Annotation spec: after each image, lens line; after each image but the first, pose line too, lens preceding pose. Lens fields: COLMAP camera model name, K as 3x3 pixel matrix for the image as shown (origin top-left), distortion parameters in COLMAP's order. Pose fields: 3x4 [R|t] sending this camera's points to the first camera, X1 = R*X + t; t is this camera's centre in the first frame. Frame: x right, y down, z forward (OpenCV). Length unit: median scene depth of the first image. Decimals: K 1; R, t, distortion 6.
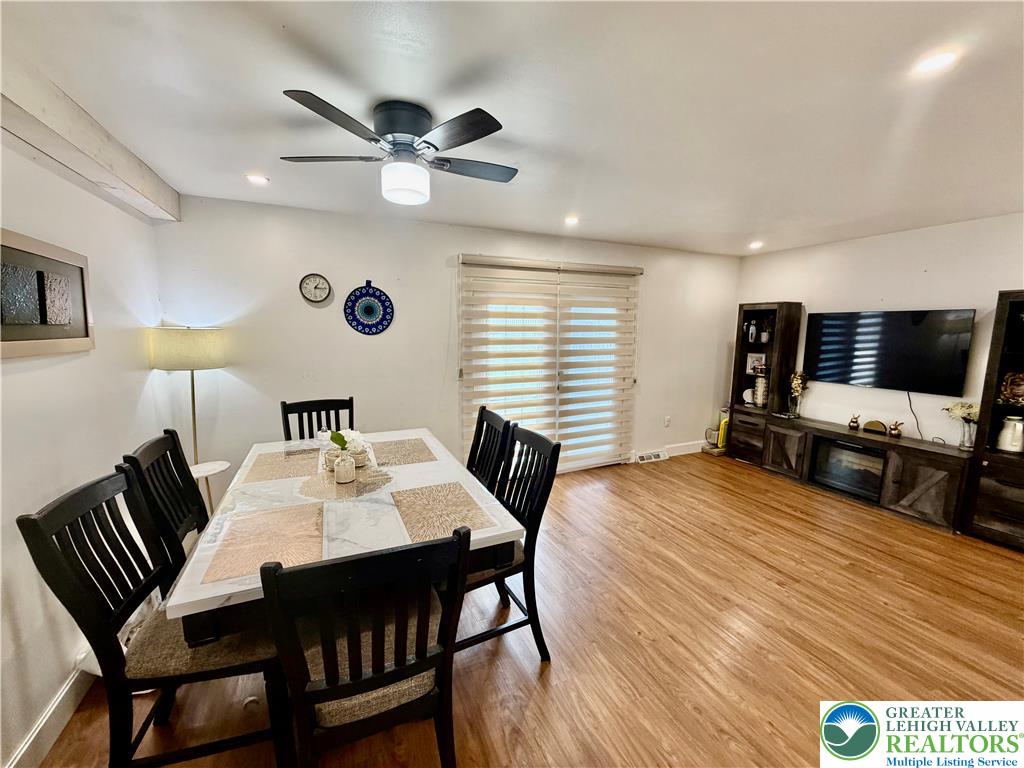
lens RADIAL K [[407.0, 0, 508.3], [0, 407.0, 386.1], [0, 0, 1]] dist [-0.001074, 0.000534]
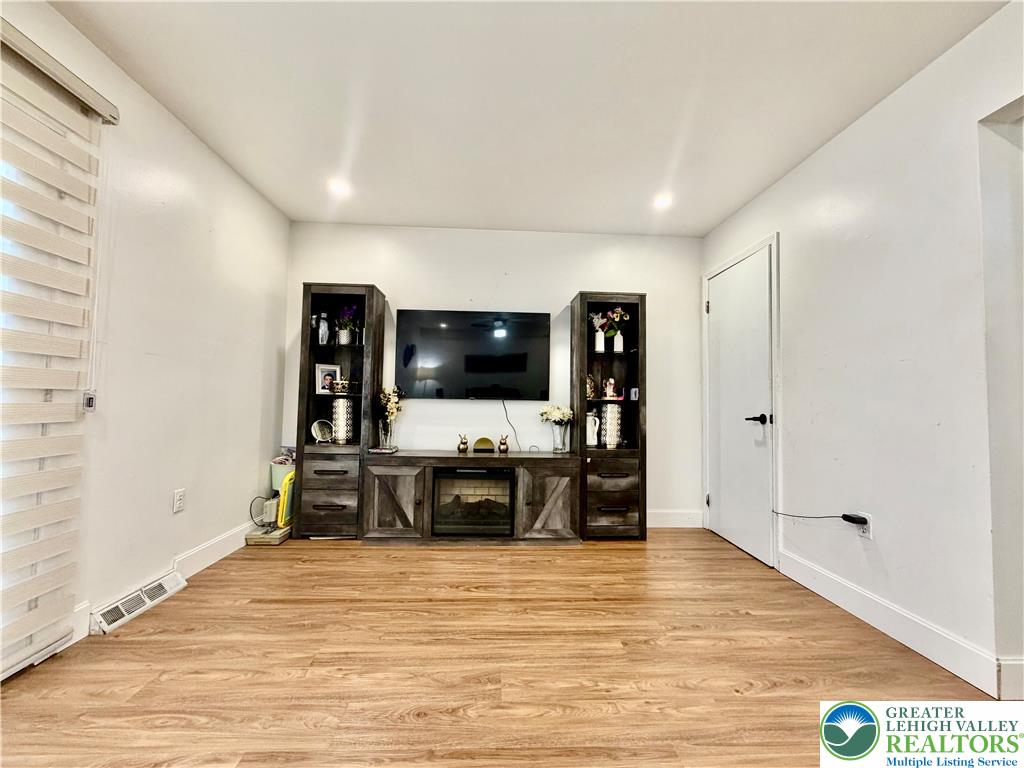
lens RADIAL K [[407.0, 0, 509.2], [0, 407.0, 383.9], [0, 0, 1]] dist [-0.001074, 0.000534]
pose [[0.364109, 0.043889, 0.930322, 0.141842], [0.119658, 0.988406, -0.093461, 0.063627], [-0.923638, 0.145350, 0.354636, 0.672543]]
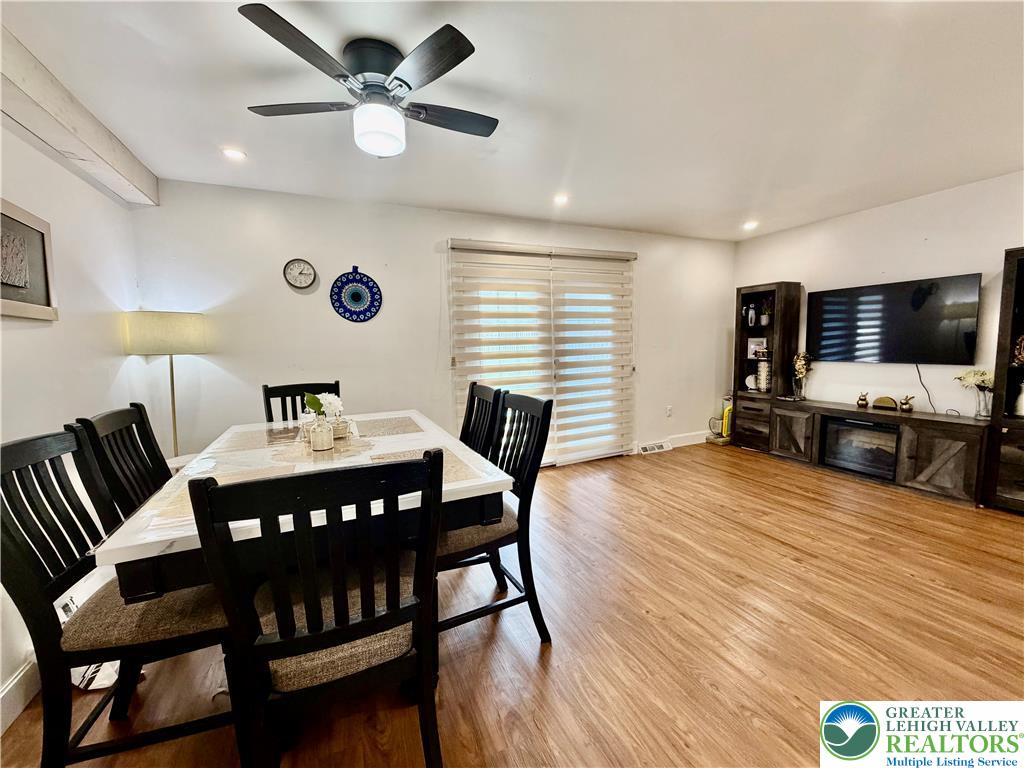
lens RADIAL K [[407.0, 0, 508.6], [0, 407.0, 386.4], [0, 0, 1]] dist [-0.001074, 0.000534]
pose [[0.999448, -0.033129, -0.002435, 0.015845], [0.033013, 0.998740, -0.037792, 0.071569], [0.003683, 0.037690, 0.999283, 0.034412]]
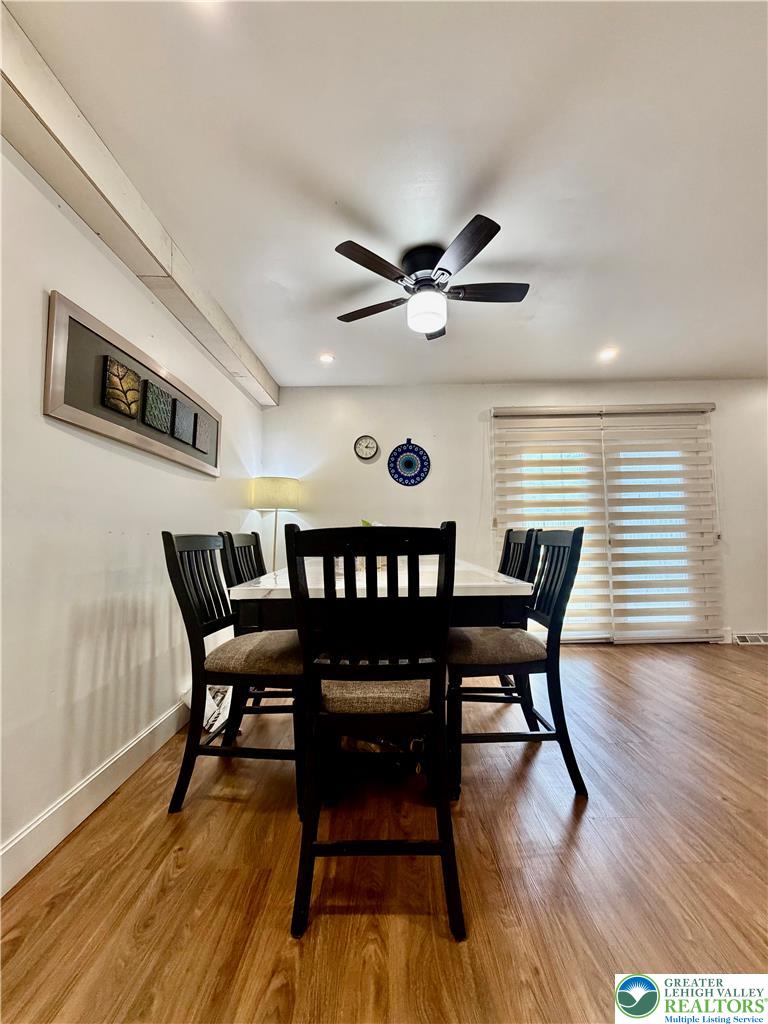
lens RADIAL K [[407.0, 0, 384.7], [0, 407.0, 517.8], [0, 0, 1]] dist [-0.001074, 0.000534]
pose [[0.910848, -0.041454, -0.410656, 0.049523], [-0.036092, 0.983133, -0.179296, 0.152758], [0.411162, 0.178133, 0.893988, -0.006366]]
